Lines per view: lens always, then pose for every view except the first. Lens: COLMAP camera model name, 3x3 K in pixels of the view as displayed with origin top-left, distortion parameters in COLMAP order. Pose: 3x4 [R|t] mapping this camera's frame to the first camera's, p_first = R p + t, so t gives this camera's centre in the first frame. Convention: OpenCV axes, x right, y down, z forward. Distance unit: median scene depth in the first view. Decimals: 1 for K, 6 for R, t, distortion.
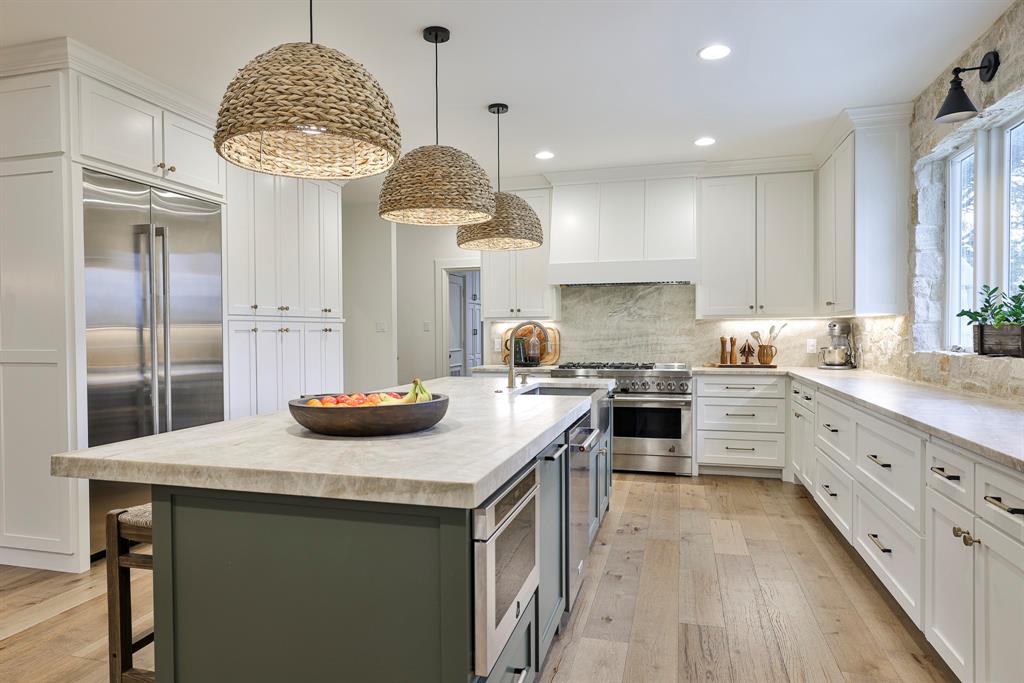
lens RADIAL K [[620.2, 0, 512.0], [0, 620.2, 341.5], [0, 0, 1]] dist [-0.020423, 0.020361]
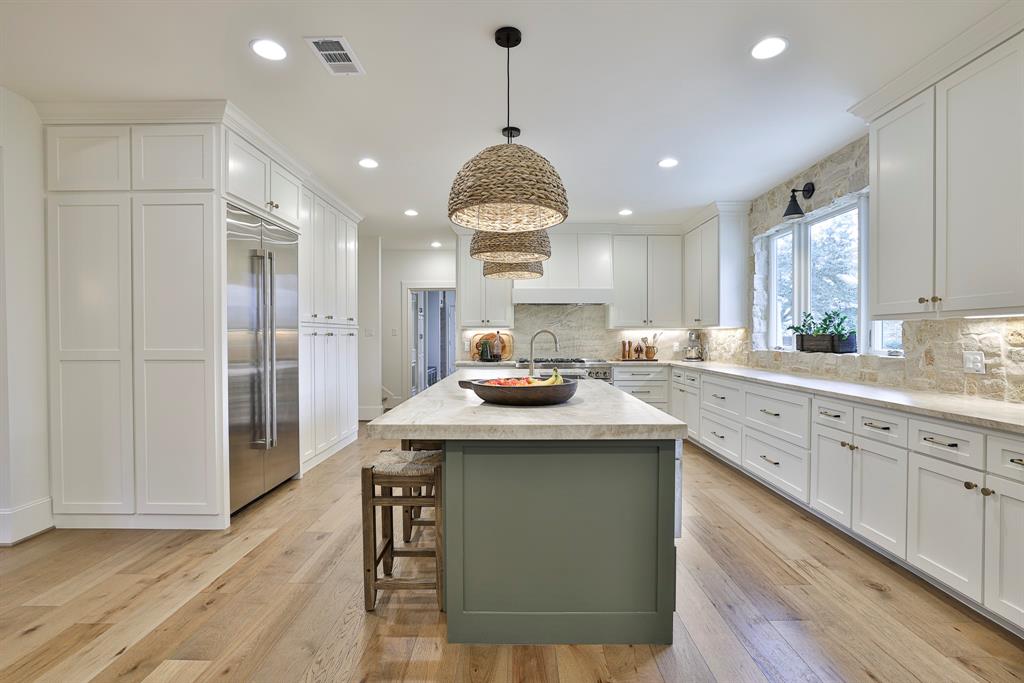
lens RADIAL K [[469.0, 0, 528.5], [0, 469.0, 340.1], [0, 0, 1]] dist [-0.045216, 0.020926]
pose [[0.961553, 0.004061, 0.274590, -0.275599], [-0.001649, 0.999958, -0.009014, 0.001948], [-0.274615, 0.008214, 0.961519, -0.043712]]
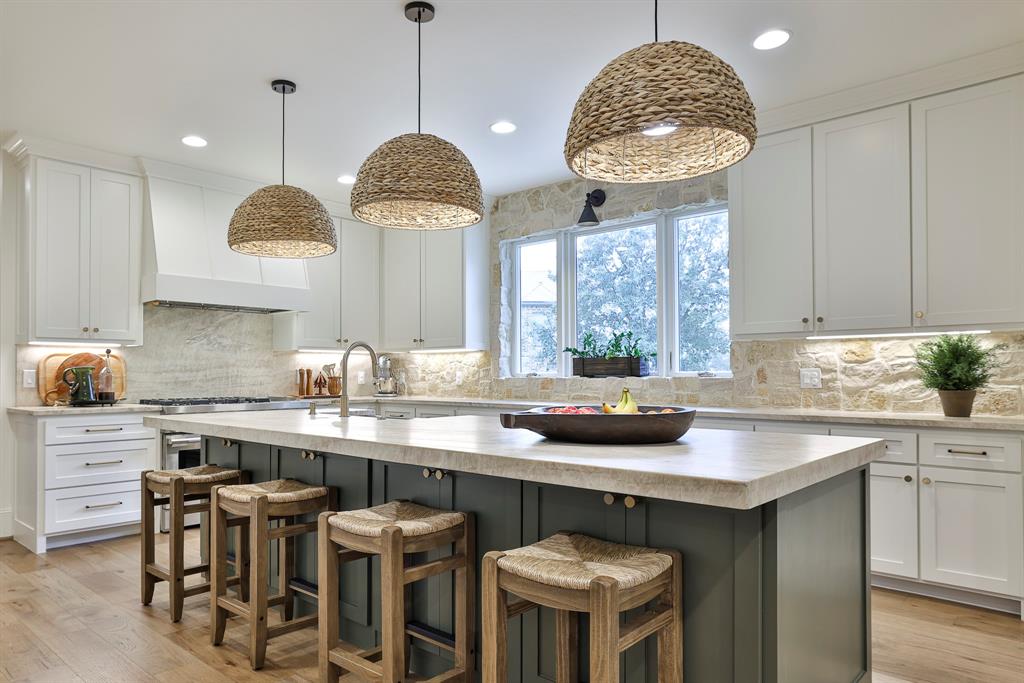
lens RADIAL K [[646.2, 0, 455.5], [0, 646.2, 362.7], [0, 0, 1]] dist [-0.025408, 0.023866]
pose [[0.493325, 0.020483, 0.869604, -0.641081], [0.011883, 0.999471, -0.030283, 0.024784], [-0.869764, 0.025272, 0.492820, 0.370411]]
